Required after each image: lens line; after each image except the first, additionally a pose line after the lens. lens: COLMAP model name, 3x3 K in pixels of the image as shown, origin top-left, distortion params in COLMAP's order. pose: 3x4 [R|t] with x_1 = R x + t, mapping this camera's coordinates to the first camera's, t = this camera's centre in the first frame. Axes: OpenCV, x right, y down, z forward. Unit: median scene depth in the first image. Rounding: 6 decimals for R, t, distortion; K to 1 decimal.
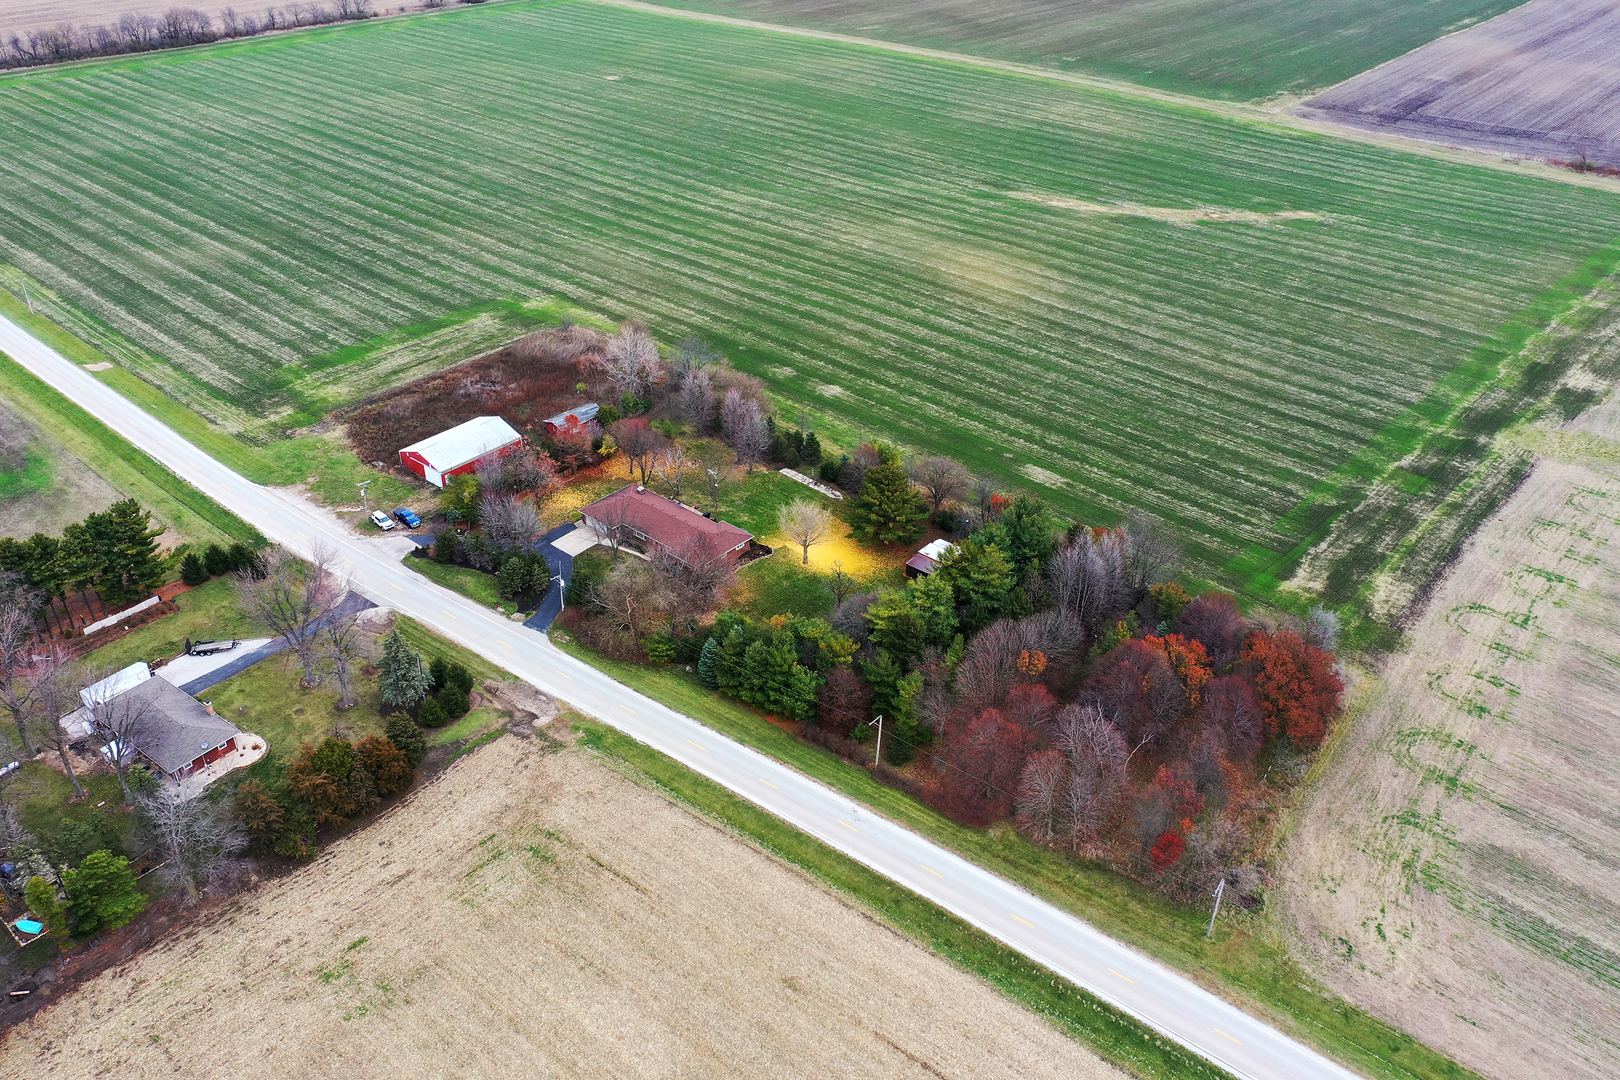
lens RADIAL K [[1263.2, 0, 810.0], [0, 1263.2, 540.0], [0, 0, 1]] dist [-0.002878, 0.001744]
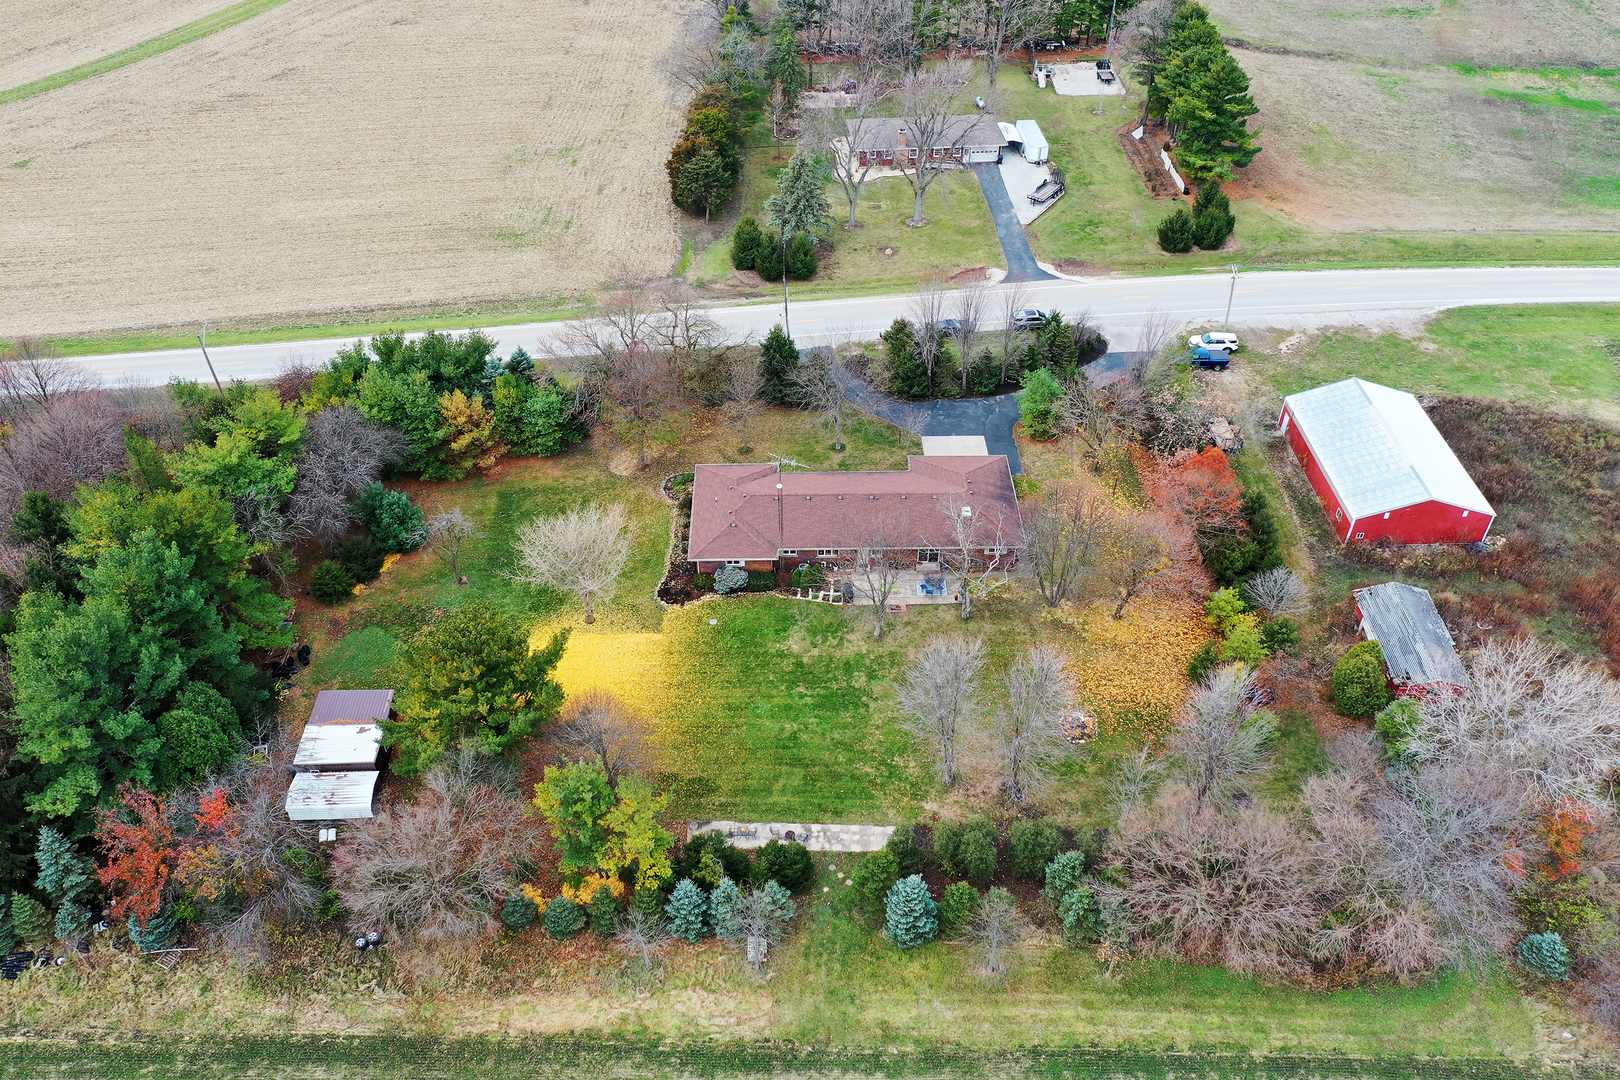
lens RADIAL K [[1263.2, 0, 810.0], [0, 1263.2, 540.0], [0, 0, 1]] dist [-0.002878, 0.001744]
pose [[-0.737734, 0.443528, -0.508952, 0.153405], [-0.360022, 0.379269, 0.852373, -0.401719], [0.571081, 0.812058, -0.120120, 0.959200]]
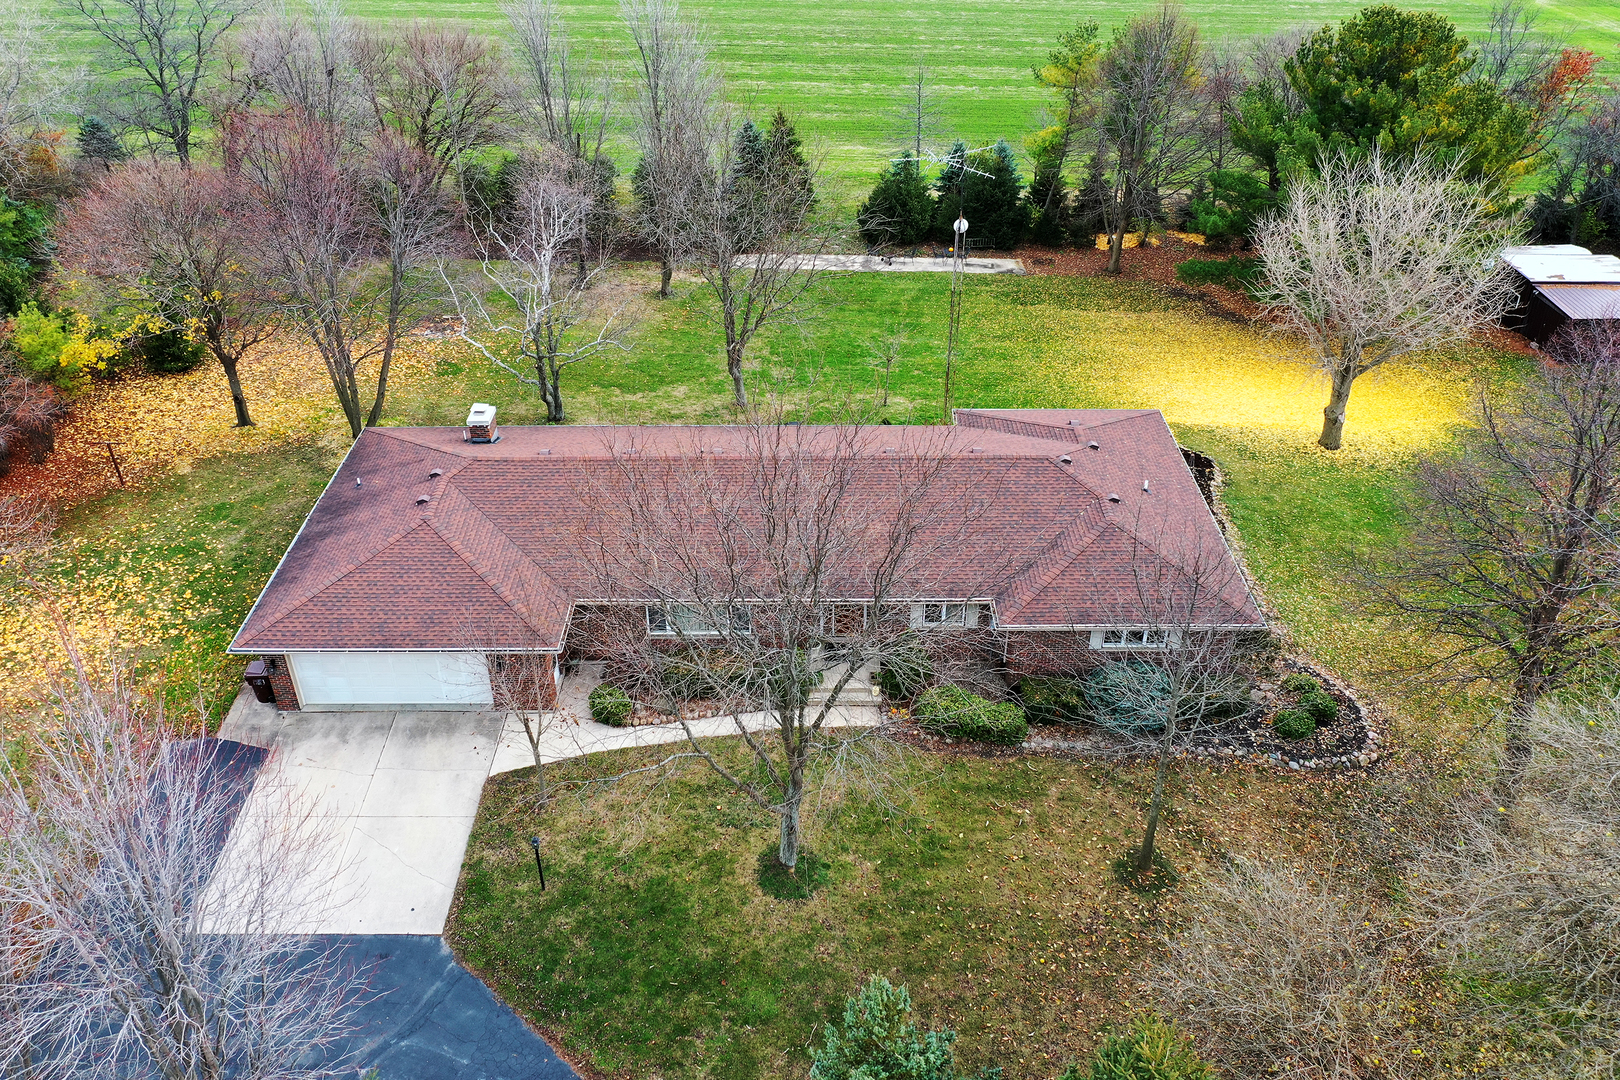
lens RADIAL K [[1263.2, 0, 810.0], [0, 1263.2, 540.0], [0, 0, 1]] dist [-0.002878, 0.001744]
pose [[0.747632, -0.365299, 0.554620, -0.194467], [0.352751, 0.926014, 0.134406, -0.029148], [-0.562684, 0.095156, 0.821177, 0.759372]]
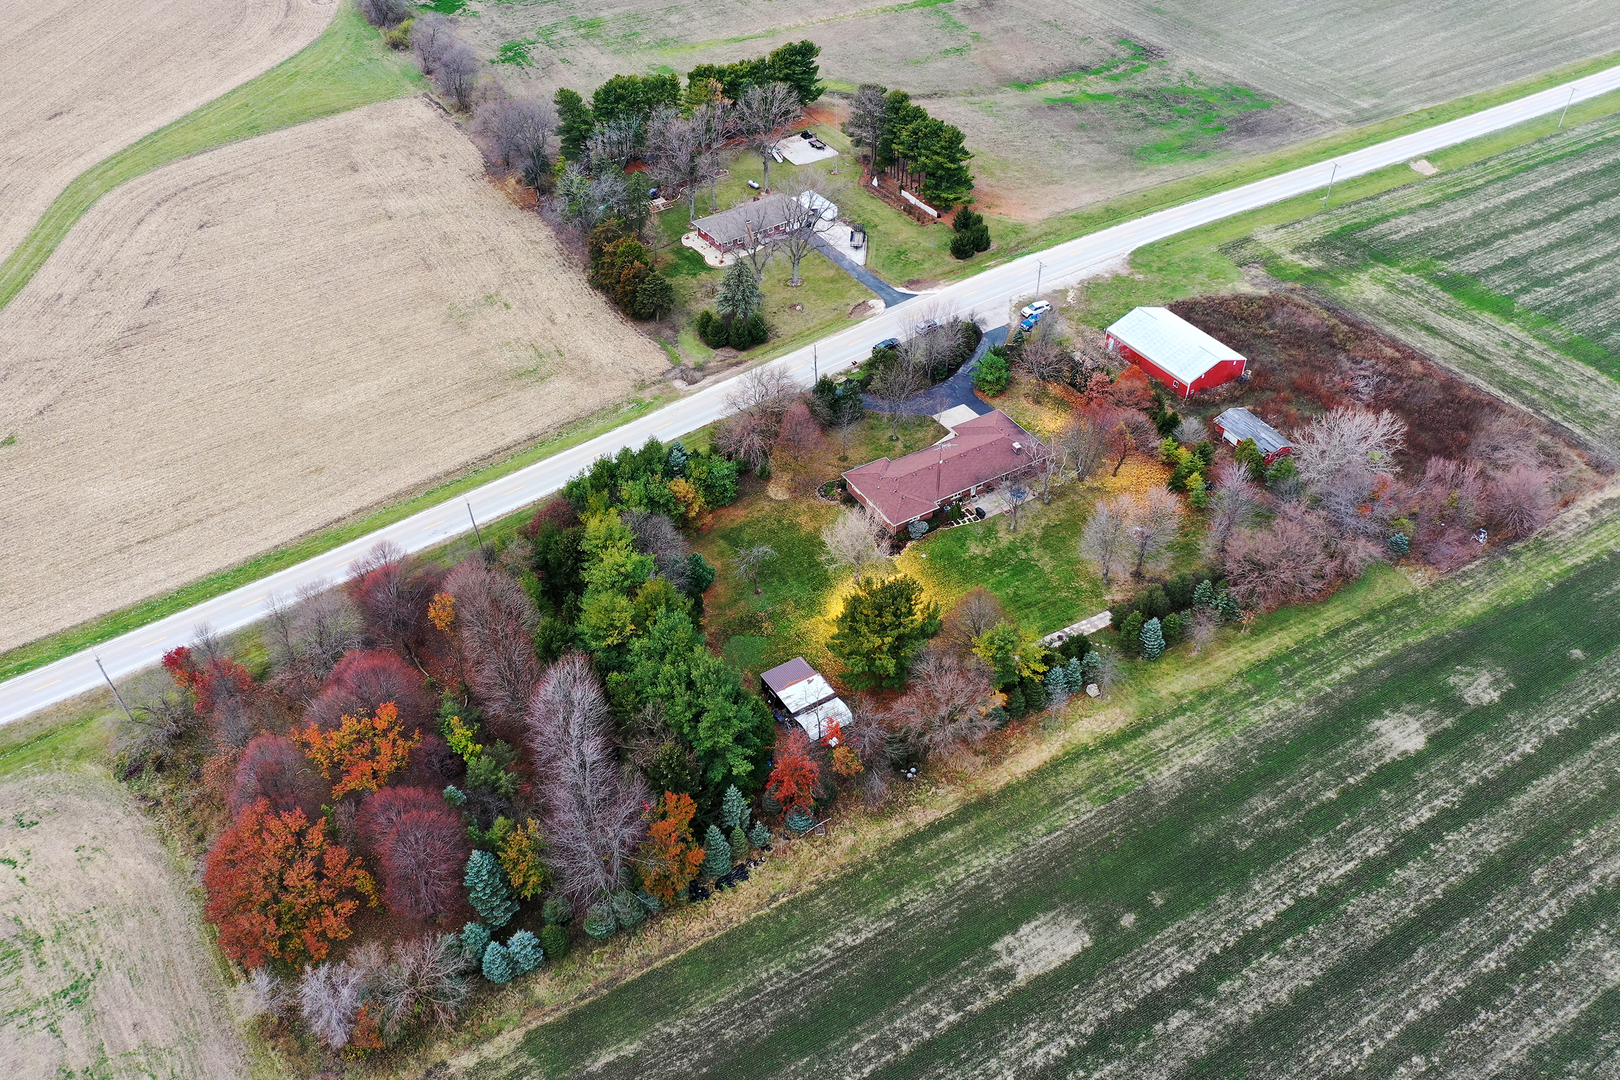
lens RADIAL K [[1263.2, 0, 810.0], [0, 1263.2, 540.0], [0, 0, 1]] dist [-0.002878, 0.001744]
pose [[-0.294133, 0.630270, -0.718502, 0.491888], [-0.511800, 0.531026, 0.675331, -0.455546], [0.807184, 0.566367, 0.166380, 0.734577]]
